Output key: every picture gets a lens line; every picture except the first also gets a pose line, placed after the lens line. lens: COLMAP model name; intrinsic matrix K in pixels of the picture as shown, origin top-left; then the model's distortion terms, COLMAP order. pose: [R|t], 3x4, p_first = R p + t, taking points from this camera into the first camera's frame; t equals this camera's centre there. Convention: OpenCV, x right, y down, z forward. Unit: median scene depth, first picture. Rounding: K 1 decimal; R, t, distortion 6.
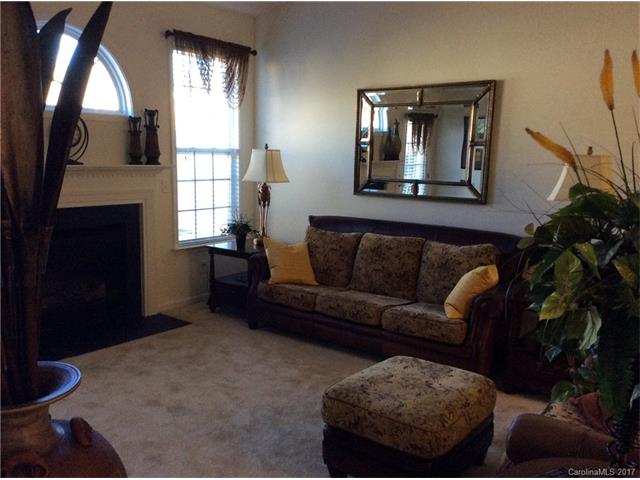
lens RADIAL K [[585.3, 0, 323.2], [0, 585.3, 239.5], [0, 0, 1]] dist [0.033349, 0.000000]
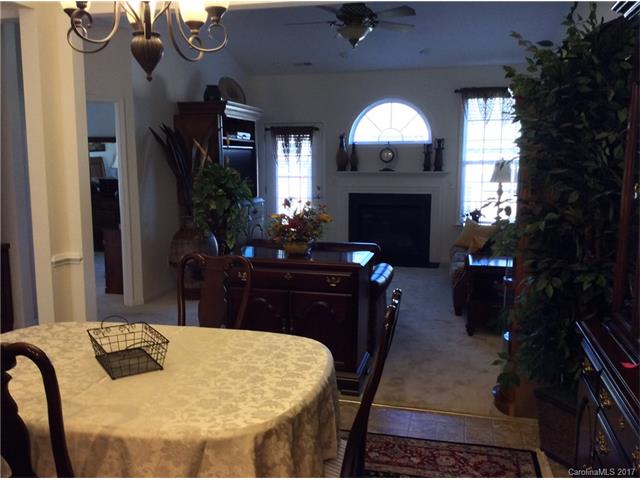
lens RADIAL K [[585.3, 0, 313.1], [0, 585.3, 243.8], [0, 0, 1]] dist [0.033349, 0.000000]
pose [[0.398423, 0.103276, -0.911369, 1.093793], [-0.122661, 0.990714, 0.058644, 0.023210], [0.908963, 0.088424, 0.407391, 0.008926]]
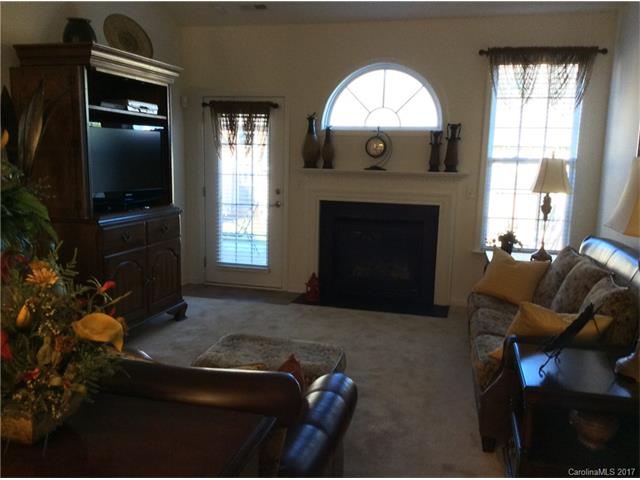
lens RADIAL K [[585.3, 0, 317.6], [0, 585.3, 236.9], [0, 0, 1]] dist [0.033349, 0.000000]
pose [[0.396036, 0.111720, -0.911413, 0.637839], [-0.148748, 0.987267, 0.056383, -0.029416], [0.906107, 0.113241, 0.407611, 0.313598]]
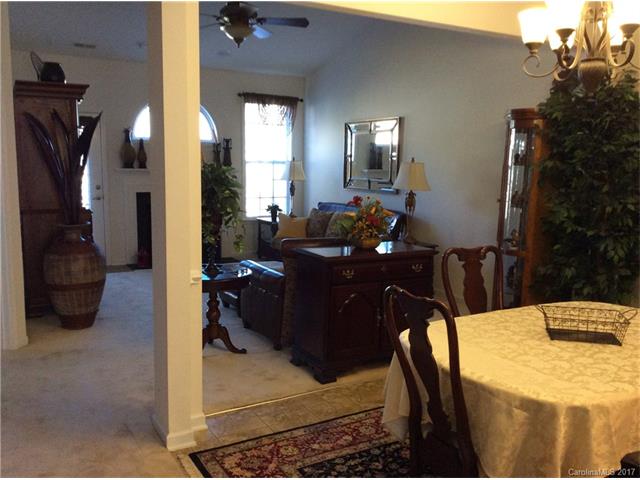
lens RADIAL K [[585.3, 0, 337.6], [0, 585.3, 235.9], [0, 0, 1]] dist [0.033349, 0.000000]
pose [[0.937762, 0.037468, -0.345250, 0.611622], [-0.047559, 0.998652, -0.020802, 0.087243], [0.344005, 0.035927, 0.938280, -0.502904]]
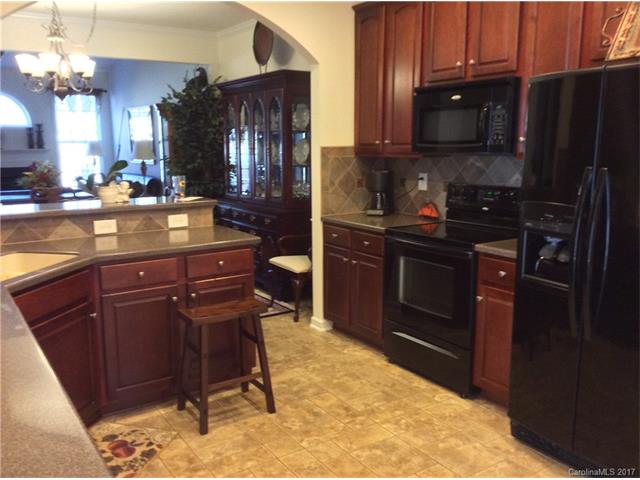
lens RADIAL K [[585.3, 0, 323.8], [0, 585.3, 241.7], [0, 0, 1]] dist [0.033349, 0.000000]
pose [[0.948448, 0.023672, -0.316048, 1.392553], [-0.017663, 0.999605, 0.021864, 0.150470], [0.316441, -0.015154, 0.948491, -0.751880]]
